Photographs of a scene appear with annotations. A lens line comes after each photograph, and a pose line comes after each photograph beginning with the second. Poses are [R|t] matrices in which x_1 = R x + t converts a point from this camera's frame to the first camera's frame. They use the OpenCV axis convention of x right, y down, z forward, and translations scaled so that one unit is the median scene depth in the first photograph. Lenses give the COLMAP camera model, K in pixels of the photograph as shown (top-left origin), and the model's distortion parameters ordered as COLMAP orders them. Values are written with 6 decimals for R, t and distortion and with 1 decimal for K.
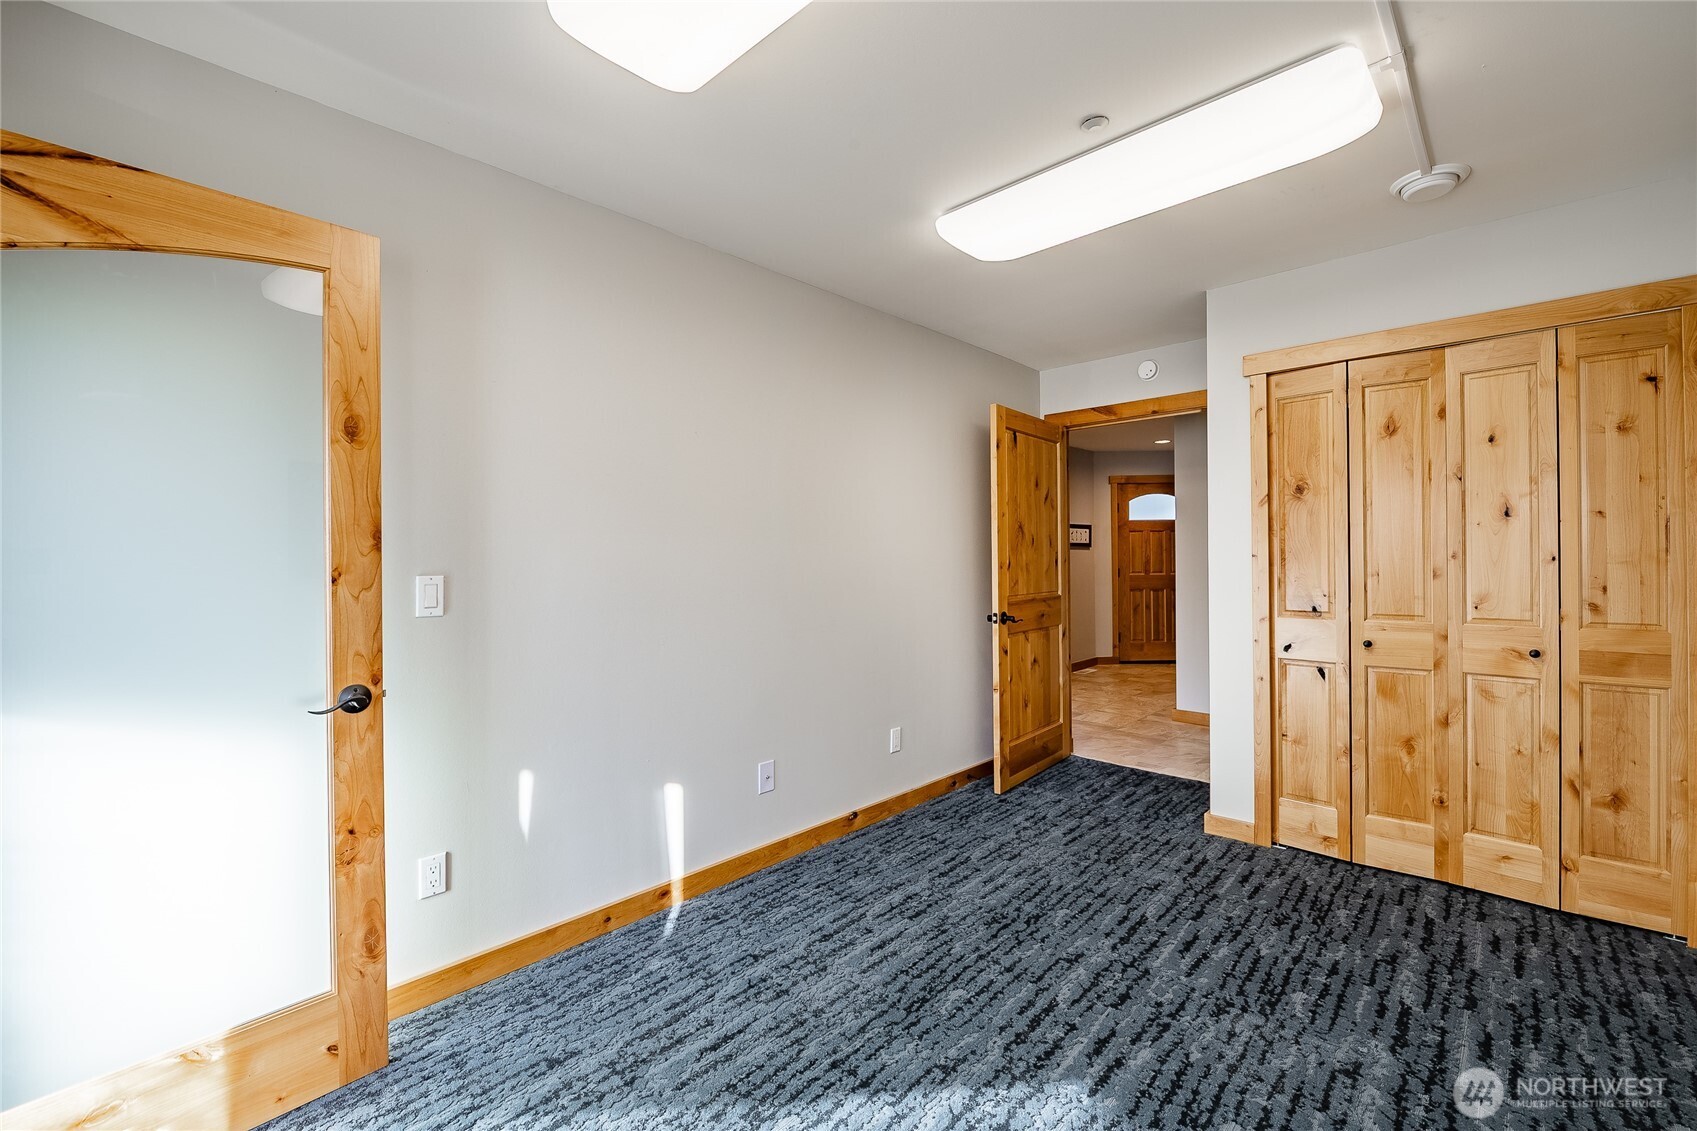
lens RADIAL K [[709.9, 0, 844.5], [0, 709.9, 571.1], [0, 0, 1]] dist [-0.010736, 0.000640]
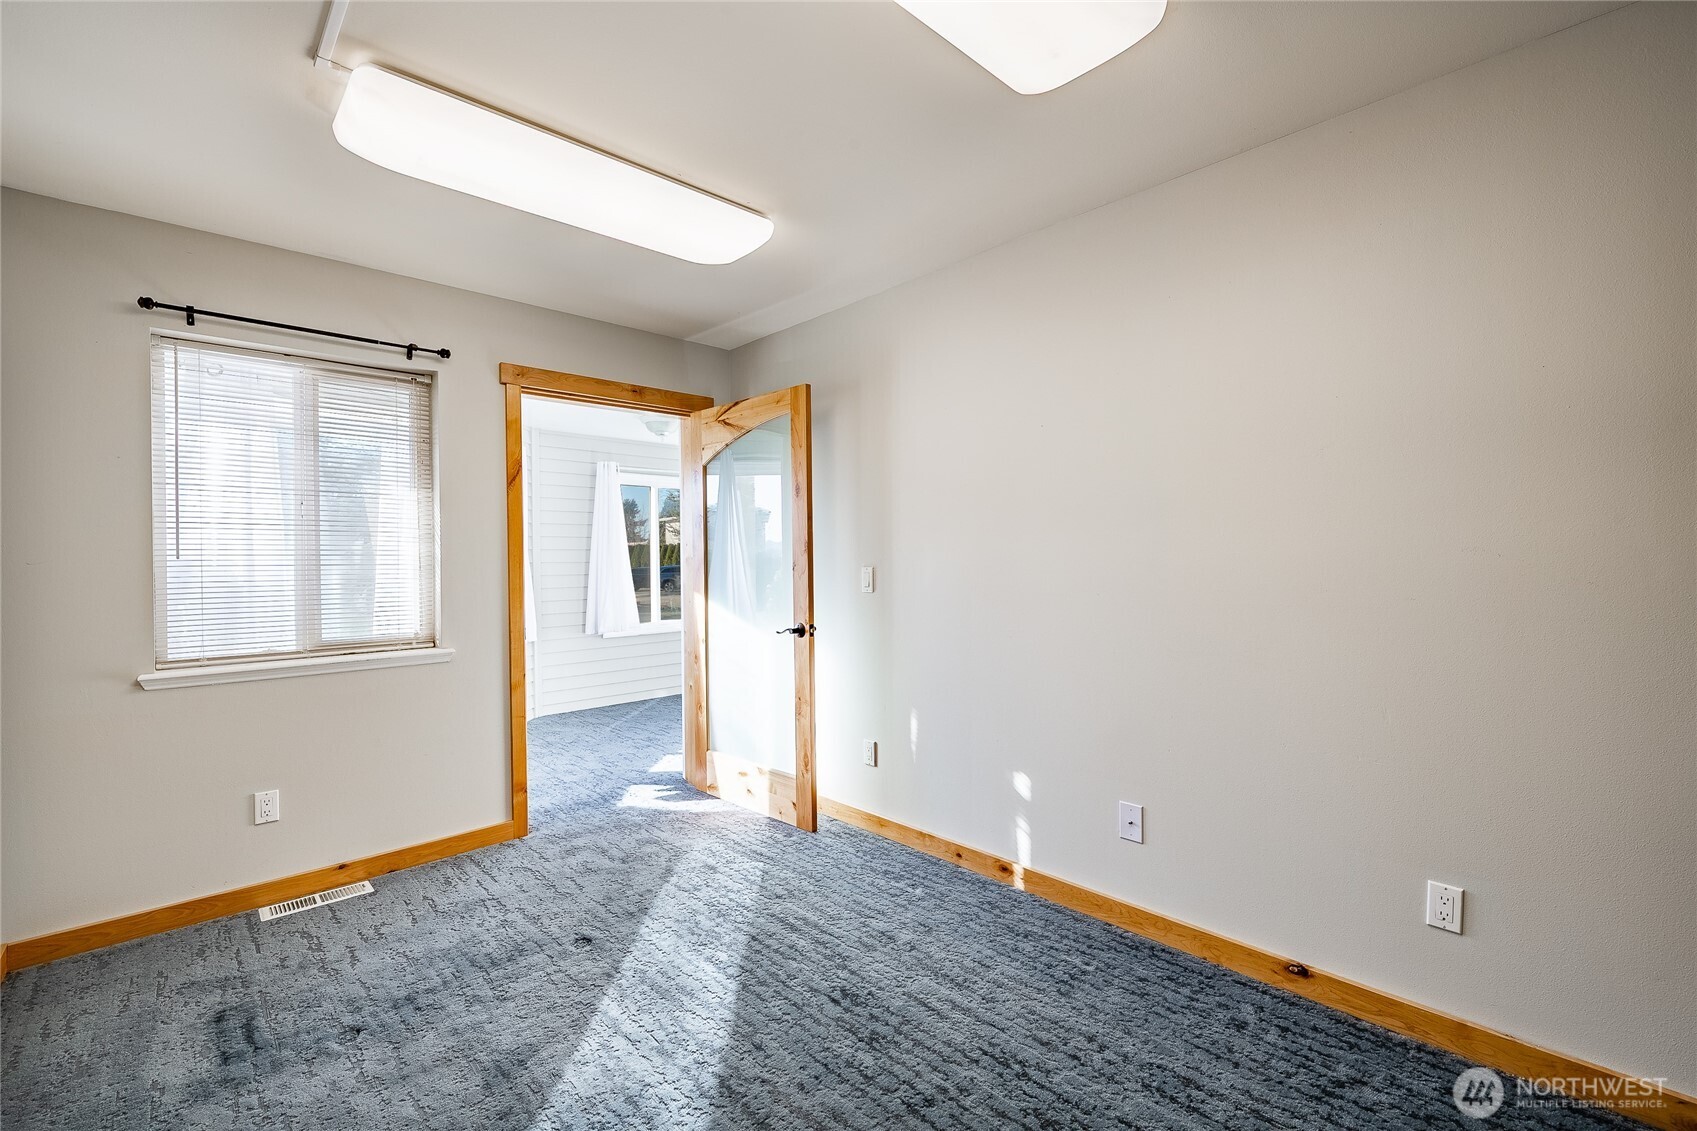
lens RADIAL K [[709.9, 0, 838.9], [0, 709.9, 571.7], [0, 0, 1]] dist [-0.010736, 0.000640]
pose [[-0.055853, 0.035087, -0.997822, 1.007423], [0.006079, 0.999376, 0.034802, -0.039310], [0.998421, -0.004122, -0.056031, 1.006838]]
